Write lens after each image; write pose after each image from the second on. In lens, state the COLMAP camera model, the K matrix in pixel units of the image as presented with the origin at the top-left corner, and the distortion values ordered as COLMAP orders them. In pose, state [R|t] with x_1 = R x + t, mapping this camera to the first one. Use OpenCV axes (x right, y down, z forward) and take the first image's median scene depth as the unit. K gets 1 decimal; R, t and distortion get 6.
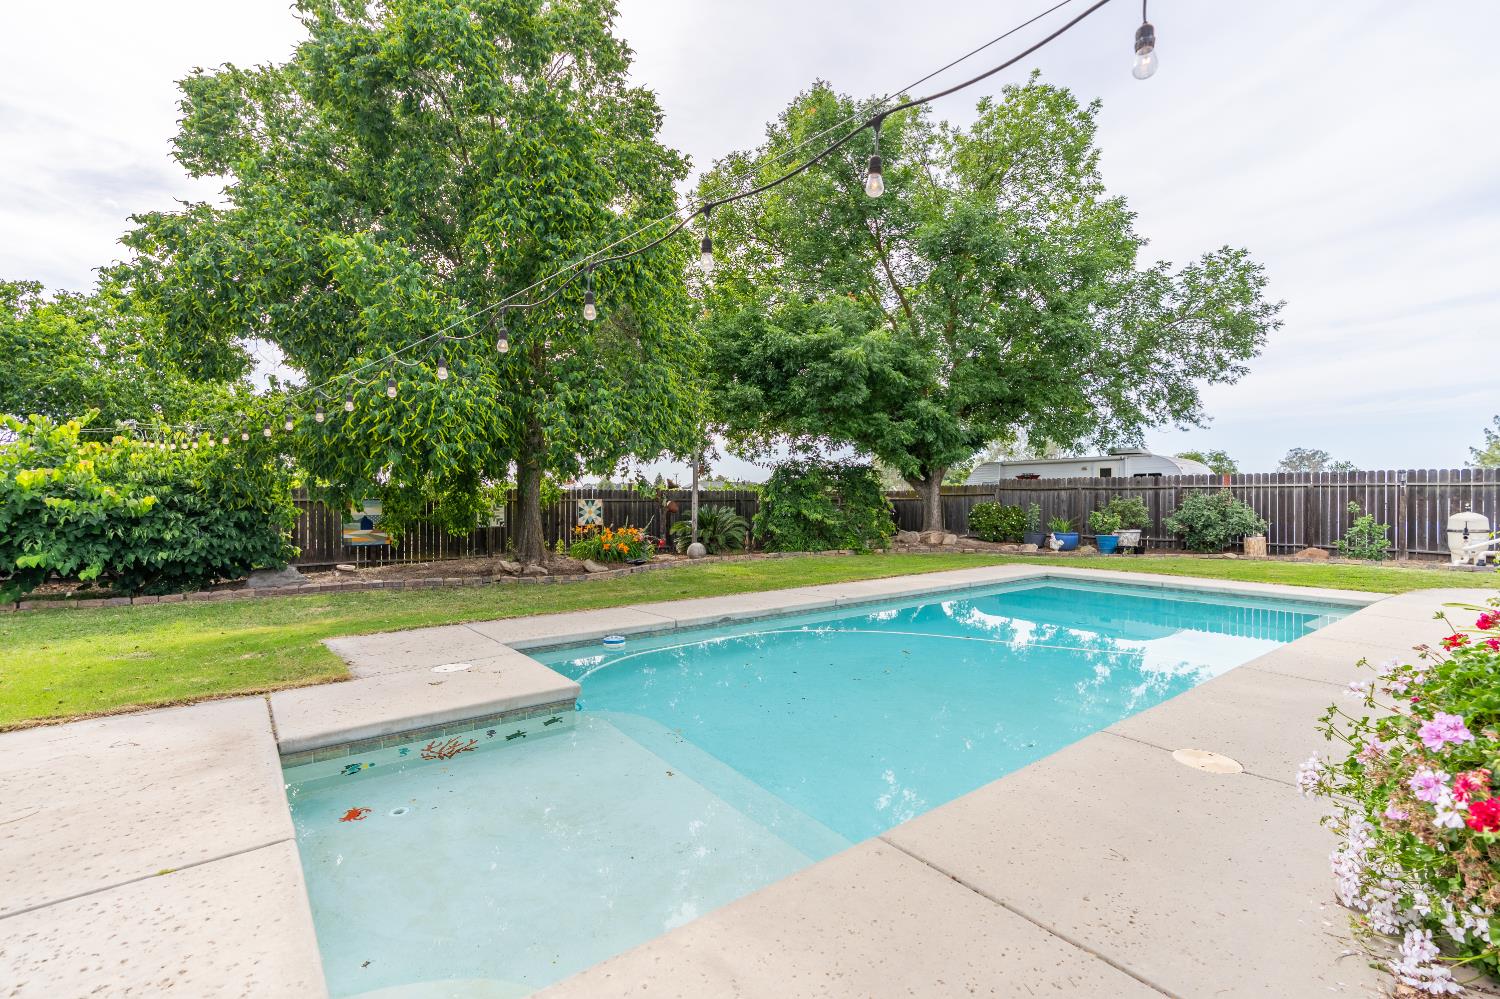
lens RADIAL K [[676.5, 0, 750.3], [0, 676.5, 497.0], [0, 0, 1]] dist [0.002996, 0.000387]
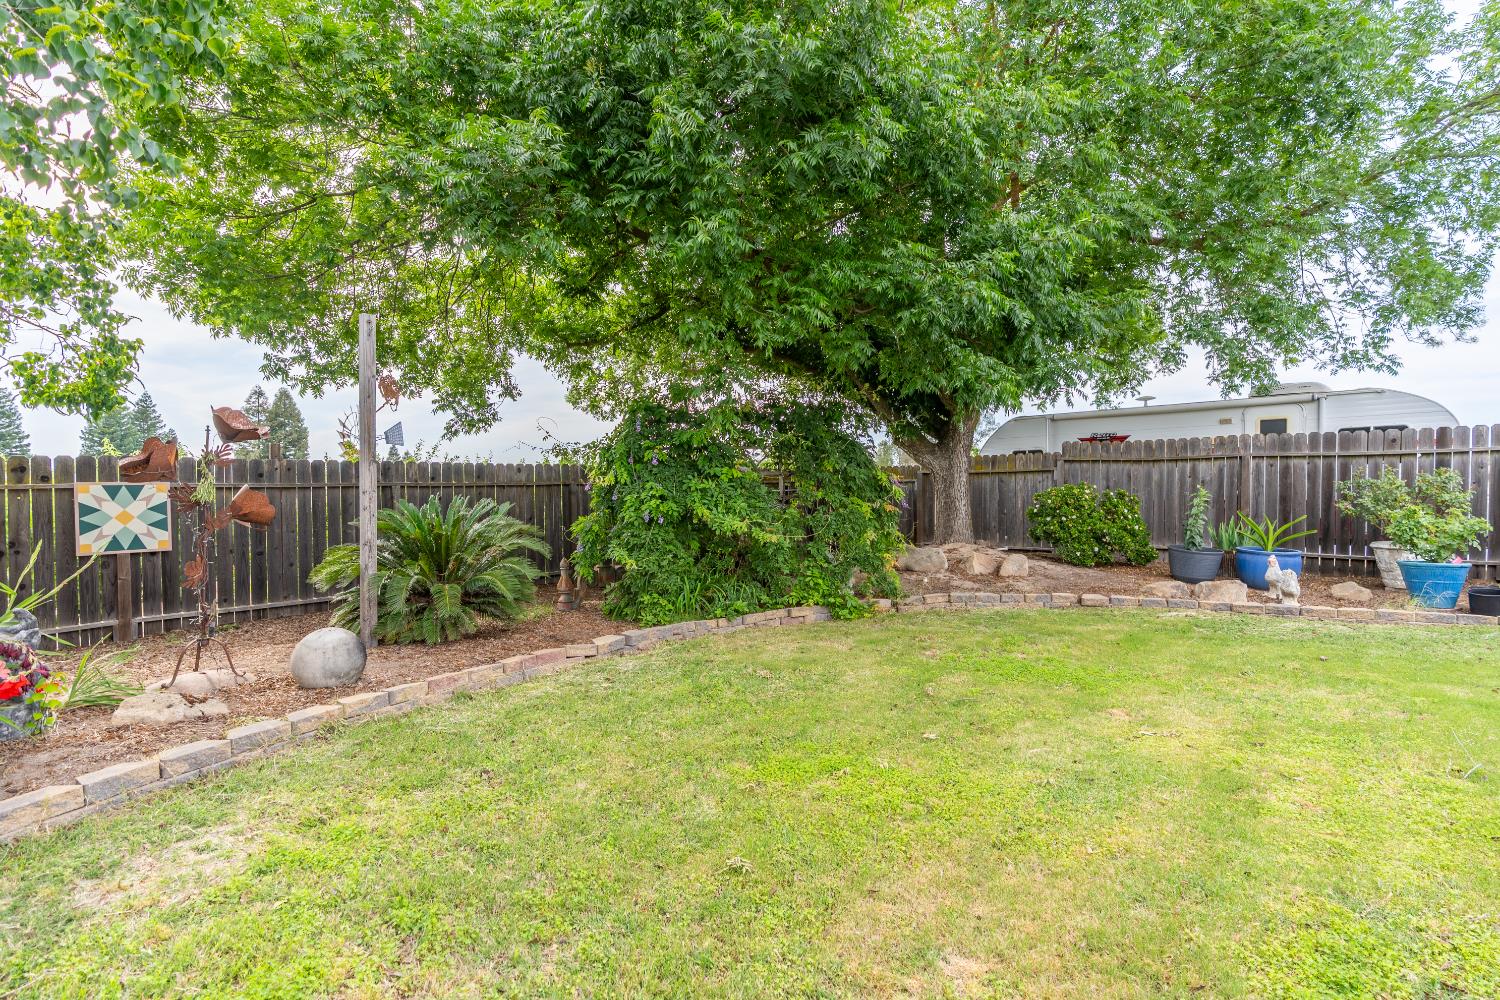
lens RADIAL K [[676.5, 0, 753.1], [0, 676.5, 500.1], [0, 0, 1]] dist [0.002996, 0.000387]
pose [[0.987671, -0.009546, 0.156254, 0.047450], [0.005815, 0.999688, 0.024312, 0.005919], [-0.156437, -0.023103, 0.987418, 0.591405]]
